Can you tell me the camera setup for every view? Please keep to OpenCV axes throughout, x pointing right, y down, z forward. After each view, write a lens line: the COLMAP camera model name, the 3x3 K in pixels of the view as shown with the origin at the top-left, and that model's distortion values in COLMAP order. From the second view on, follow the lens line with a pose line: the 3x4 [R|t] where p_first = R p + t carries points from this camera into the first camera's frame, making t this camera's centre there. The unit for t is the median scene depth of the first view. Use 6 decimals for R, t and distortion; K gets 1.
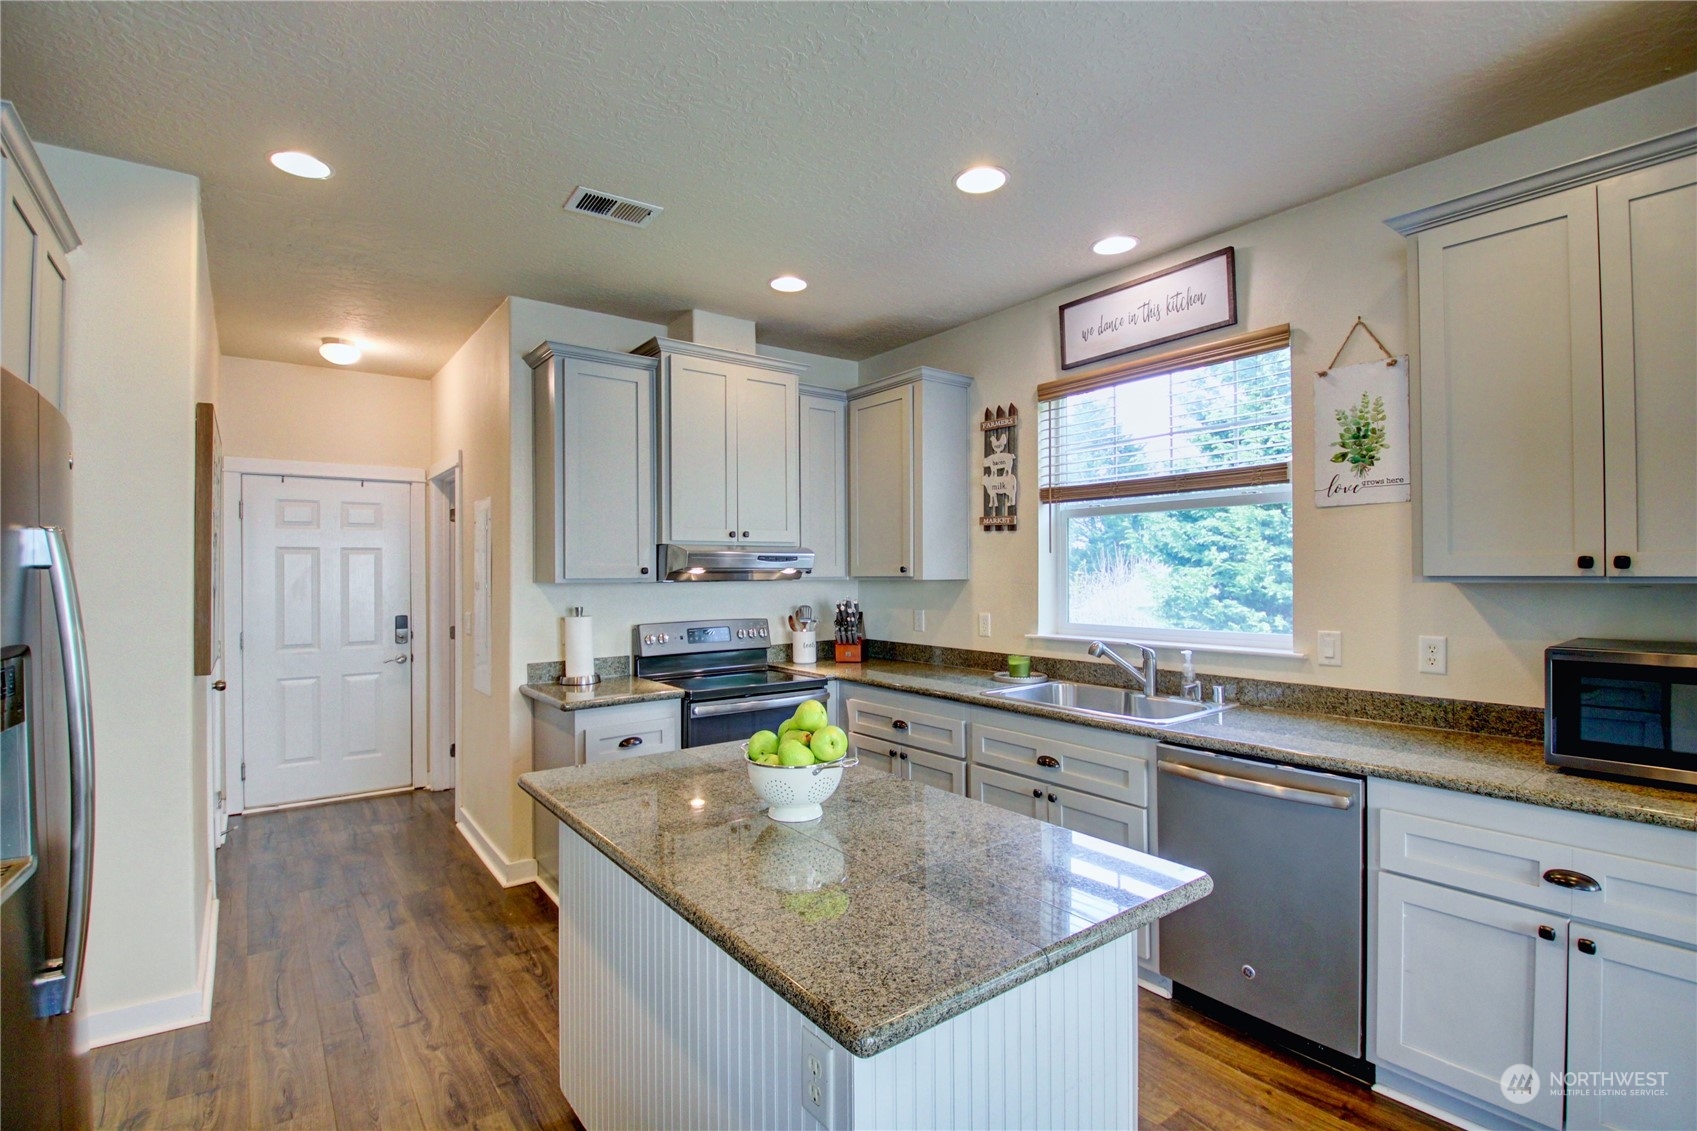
lens RADIAL K [[788.8, 0, 837.9], [0, 788.8, 571.1], [0, 0, 1]] dist [0.002756, -0.018710]
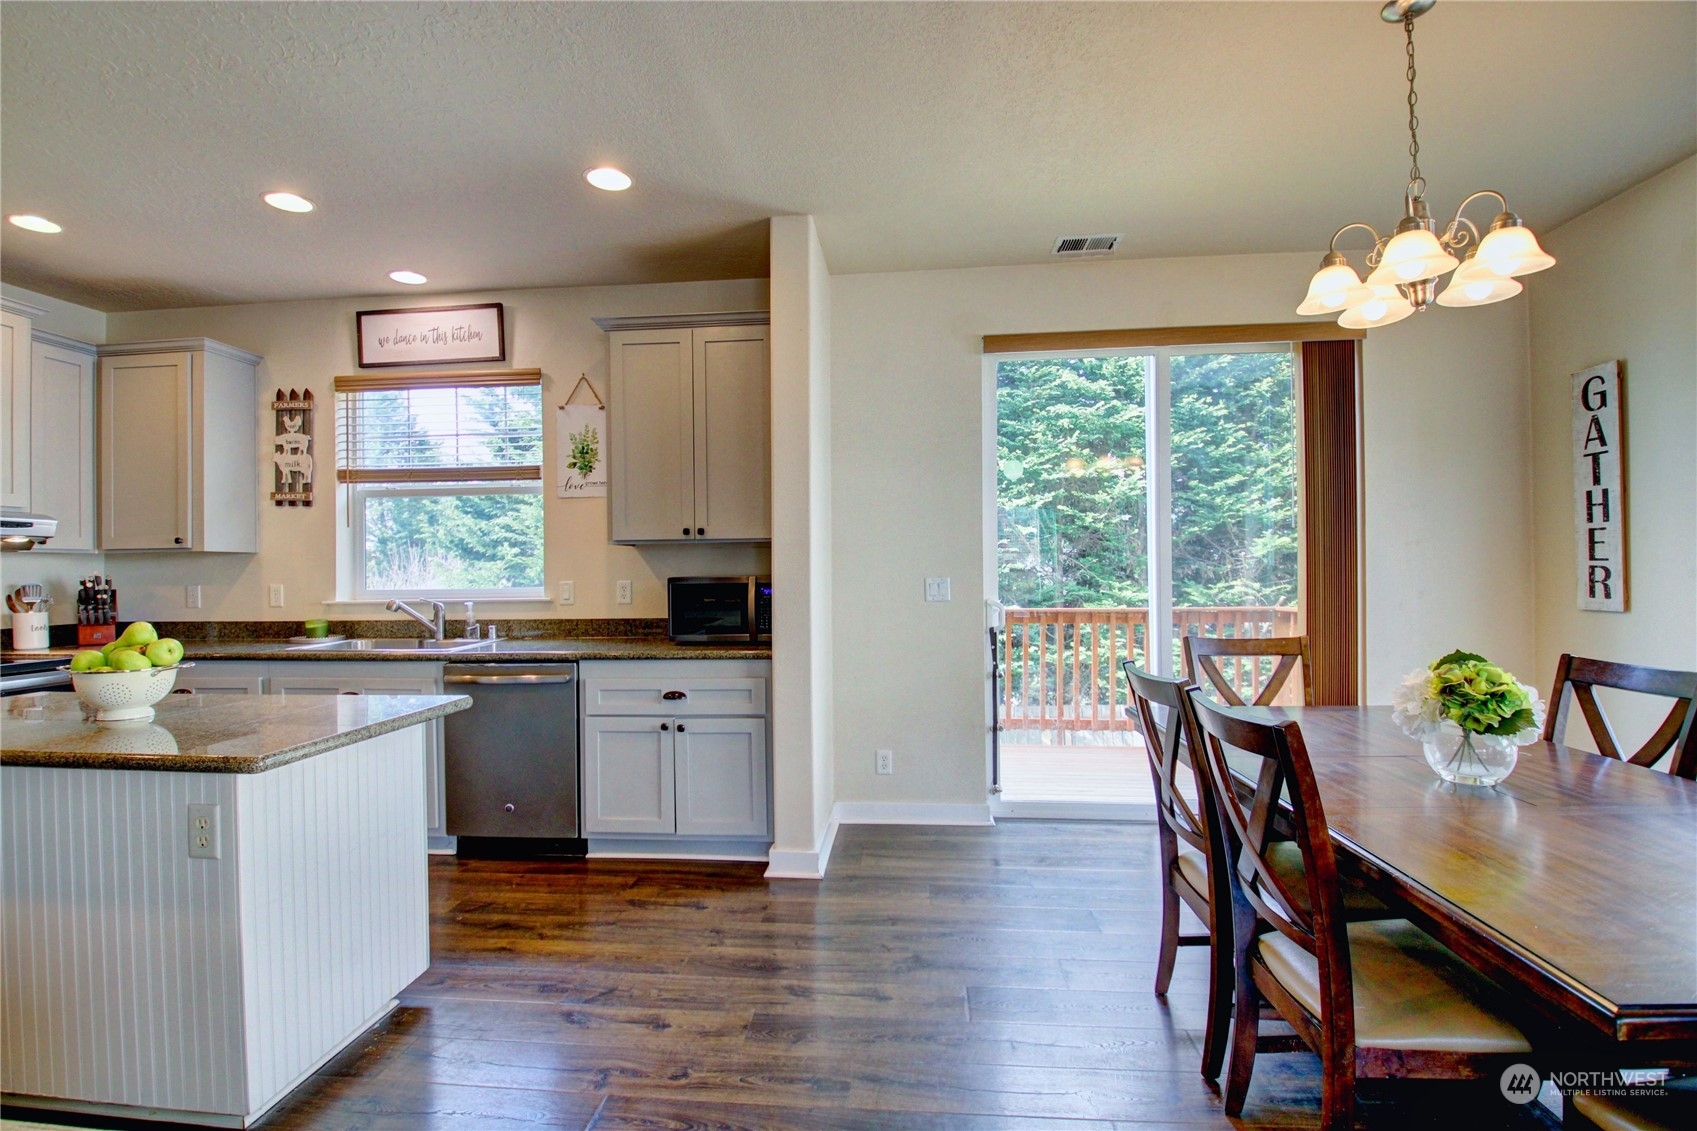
lens RADIAL K [[788.8, 0, 851.2], [0, 788.8, 571.2], [0, 0, 1]] dist [0.002756, -0.018710]
pose [[0.660949, -0.003278, 0.750423, -0.100492], [0.007268, 0.999972, -0.002034, 0.047426], [-0.750395, 0.006799, 0.660954, -0.284834]]
